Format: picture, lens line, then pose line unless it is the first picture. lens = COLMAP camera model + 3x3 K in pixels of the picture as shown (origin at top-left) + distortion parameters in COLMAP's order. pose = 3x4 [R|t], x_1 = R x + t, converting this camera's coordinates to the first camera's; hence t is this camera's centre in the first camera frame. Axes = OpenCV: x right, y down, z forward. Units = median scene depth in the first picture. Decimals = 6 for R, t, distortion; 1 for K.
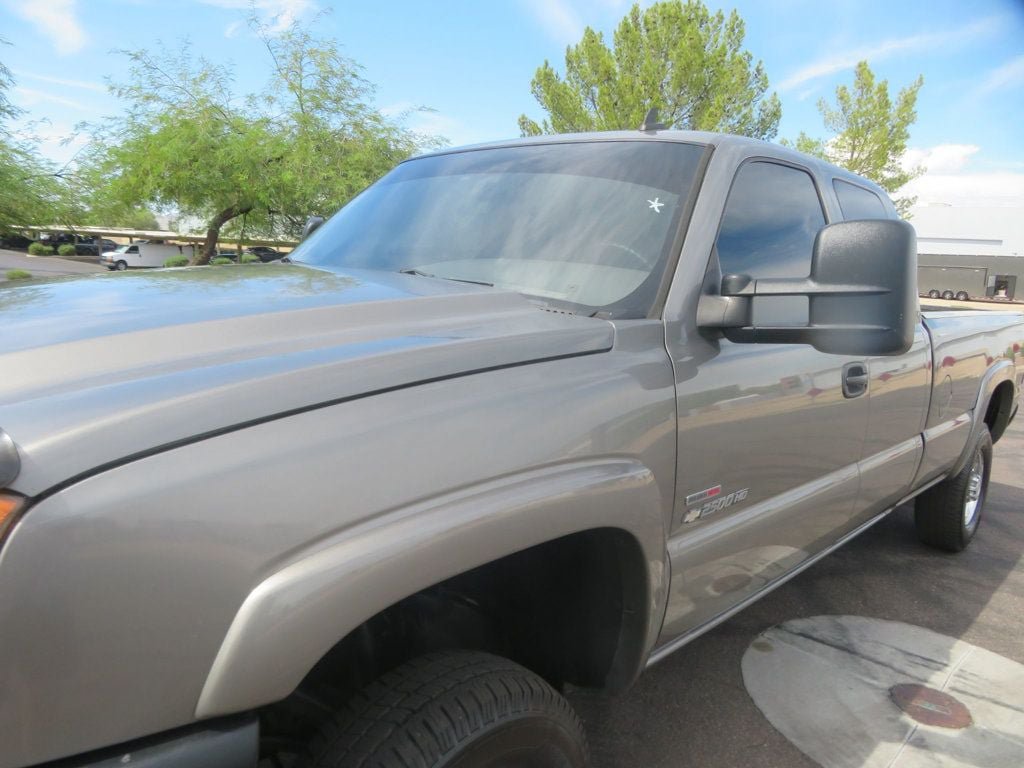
lens RADIAL K [[713.4, 0, 512.0], [0, 713.4, 384.0], [0, 0, 1]] dist [-0.008231, 0.003077]
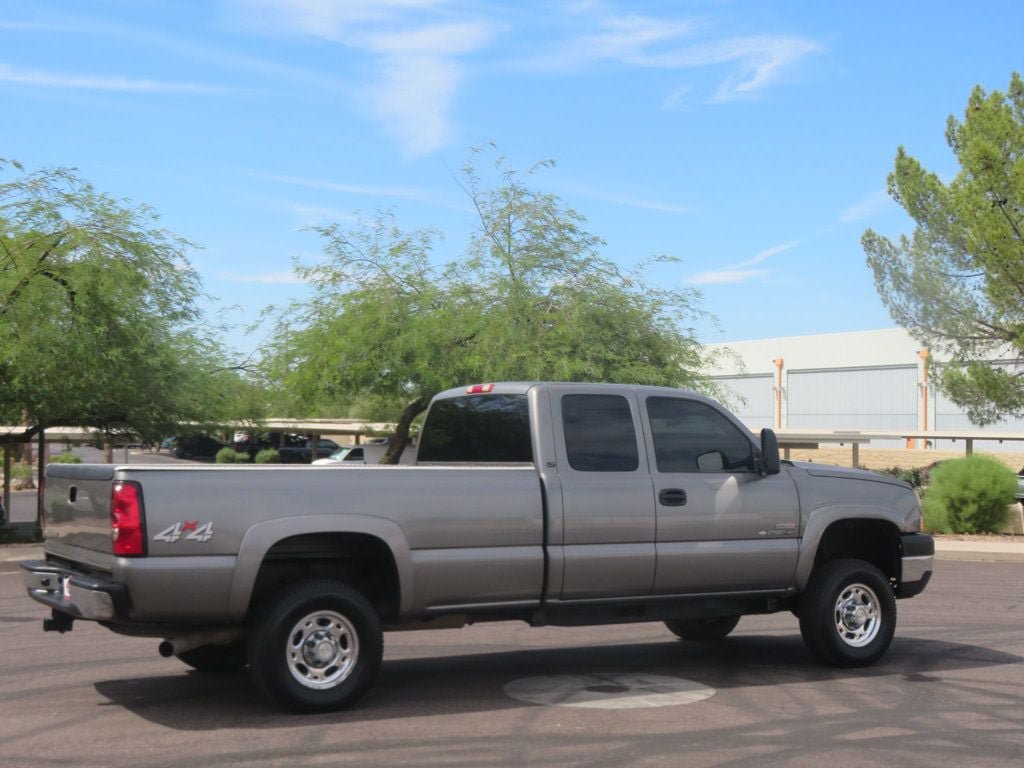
lens RADIAL K [[1435.9, 0, 512.0], [0, 1435.9, 384.0], [0, 0, 1]] dist [-0.022019, -0.029867]
pose [[0.925286, -0.049077, -0.376082, 0.295695], [-0.036456, 0.975493, -0.216991, 0.082186], [0.377515, 0.214489, 0.900820, -0.404221]]
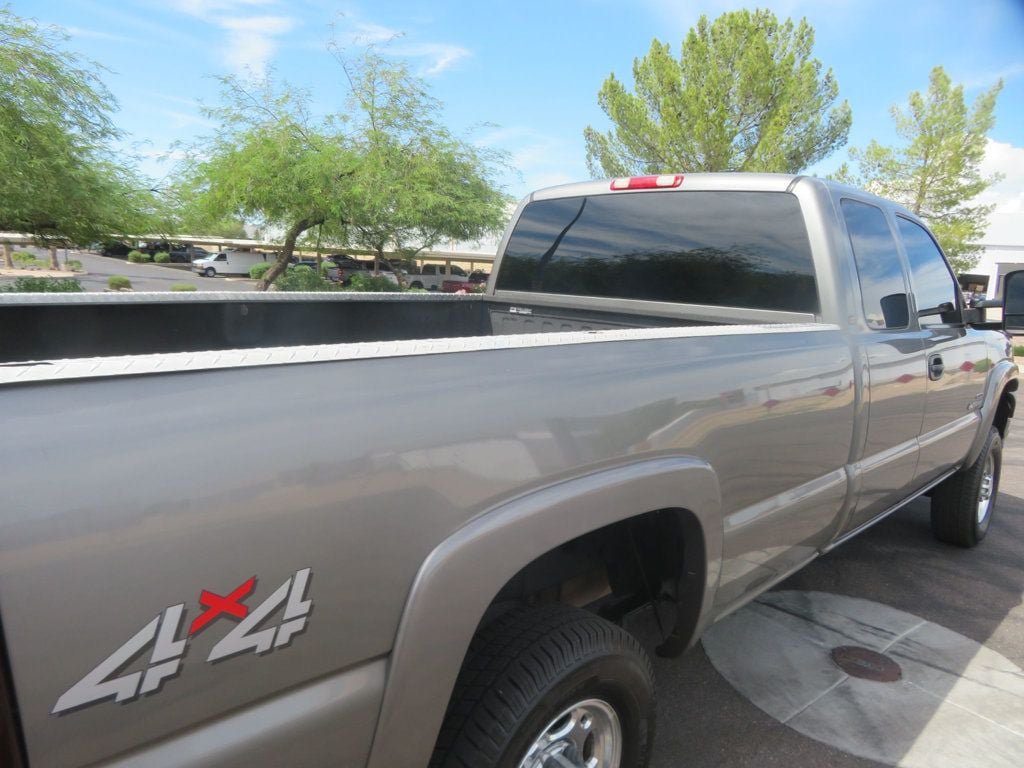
lens RADIAL K [[715.8, 0, 517.4], [0, 715.8, 381.5], [0, 0, 1]] dist [-0.008705, 0.002442]
pose [[0.995410, 0.017187, -0.094148, 0.024572], [-0.018568, 0.999732, -0.013807, 0.005314], [0.093886, 0.015492, 0.995462, -0.034306]]
